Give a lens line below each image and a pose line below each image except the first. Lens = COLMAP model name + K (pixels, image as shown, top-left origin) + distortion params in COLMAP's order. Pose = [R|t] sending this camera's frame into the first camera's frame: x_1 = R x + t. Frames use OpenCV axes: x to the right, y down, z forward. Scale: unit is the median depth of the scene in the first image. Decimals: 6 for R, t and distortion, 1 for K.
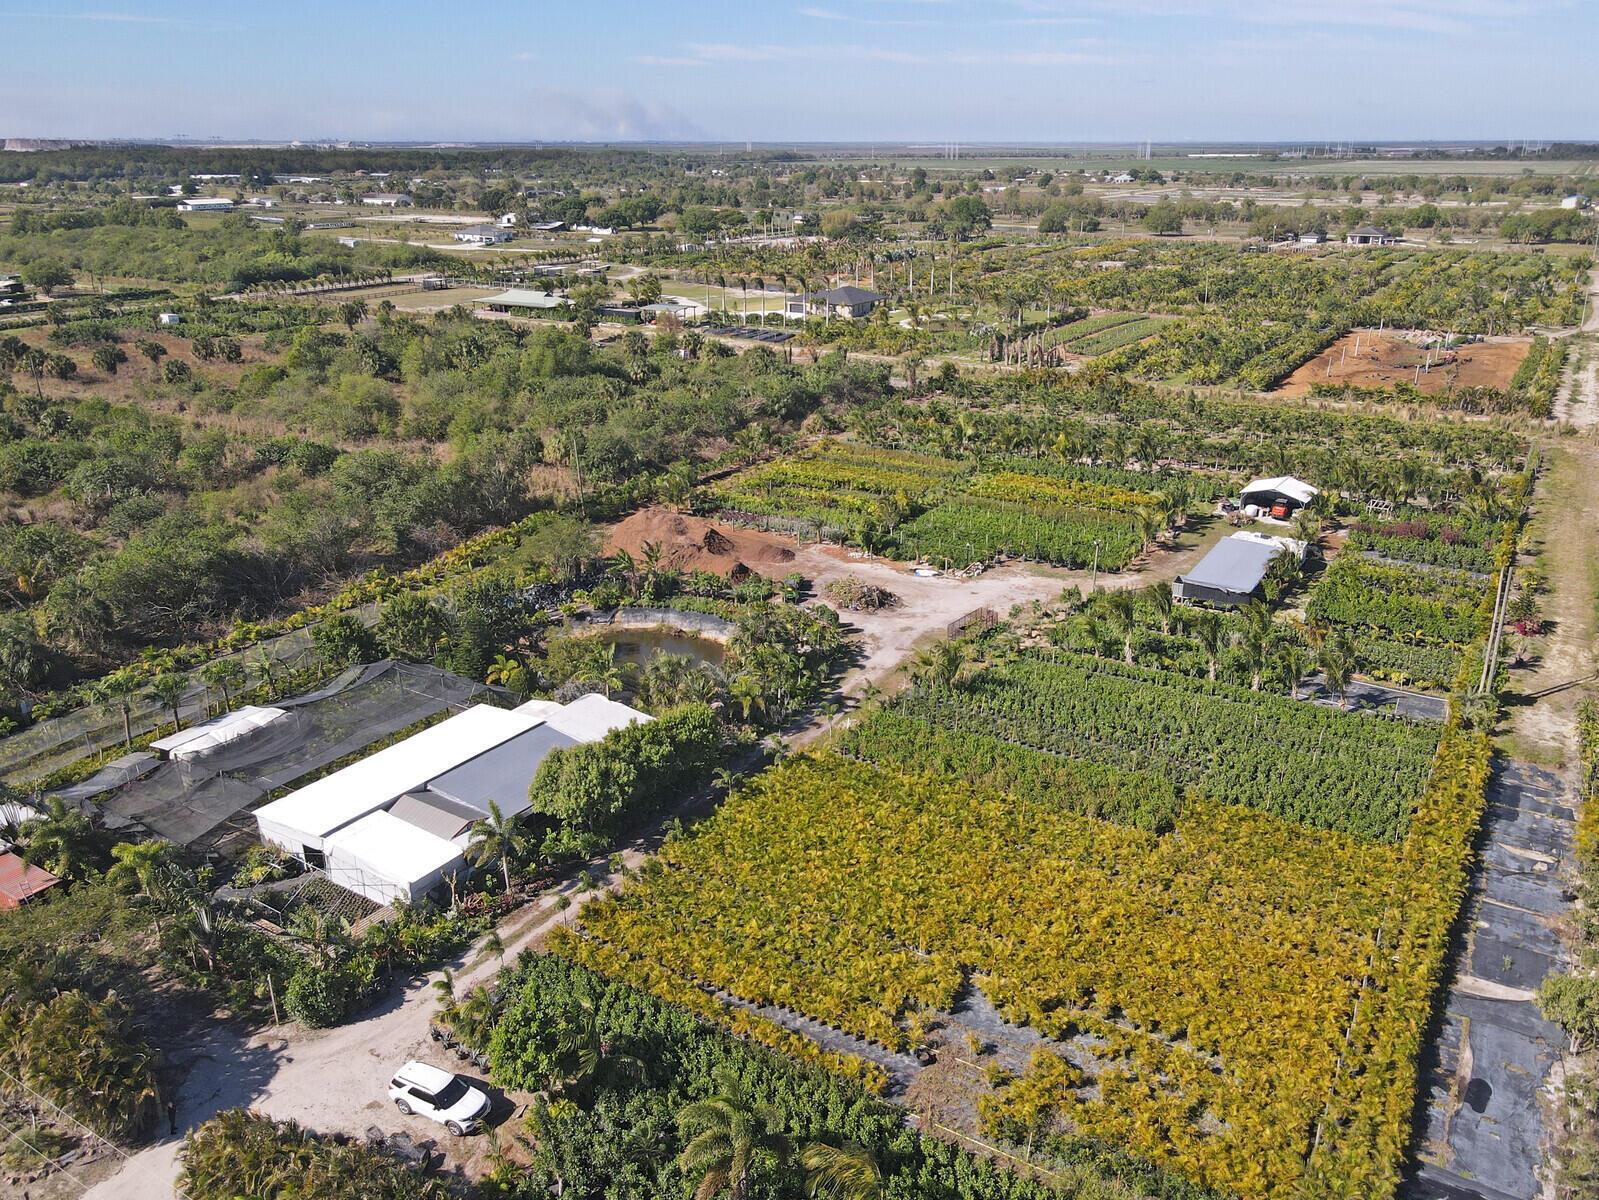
lens RADIAL K [[1227.8, 0, 798.1], [0, 1227.8, 638.5], [0, 0, 1]] dist [-0.003312, 0.034109]
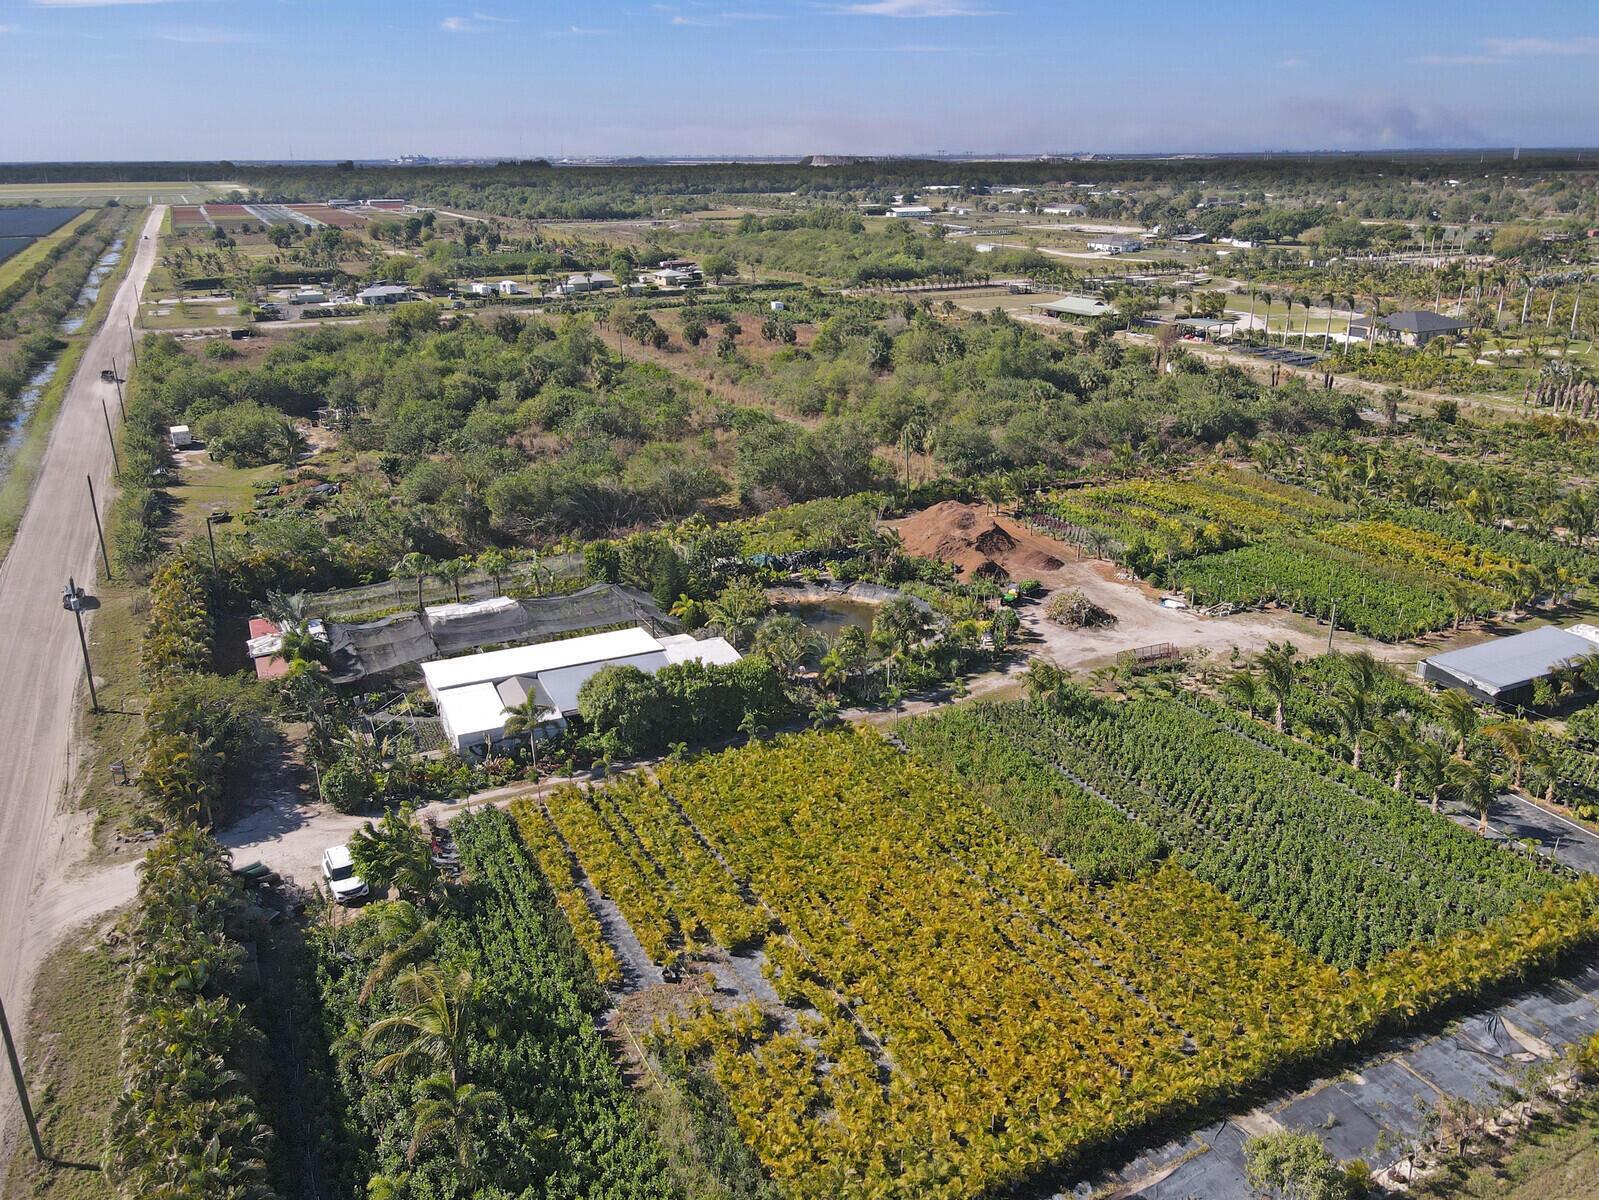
lens RADIAL K [[1221.3, 0, 799.3], [0, 1221.3, 621.4], [0, 0, 1]] dist [-0.005277, 0.039338]
pose [[0.845500, 0.184788, -0.500983, 0.293500], [-0.194018, 0.980402, 0.034182, -0.014416], [0.497481, 0.068299, 0.864782, 0.033193]]
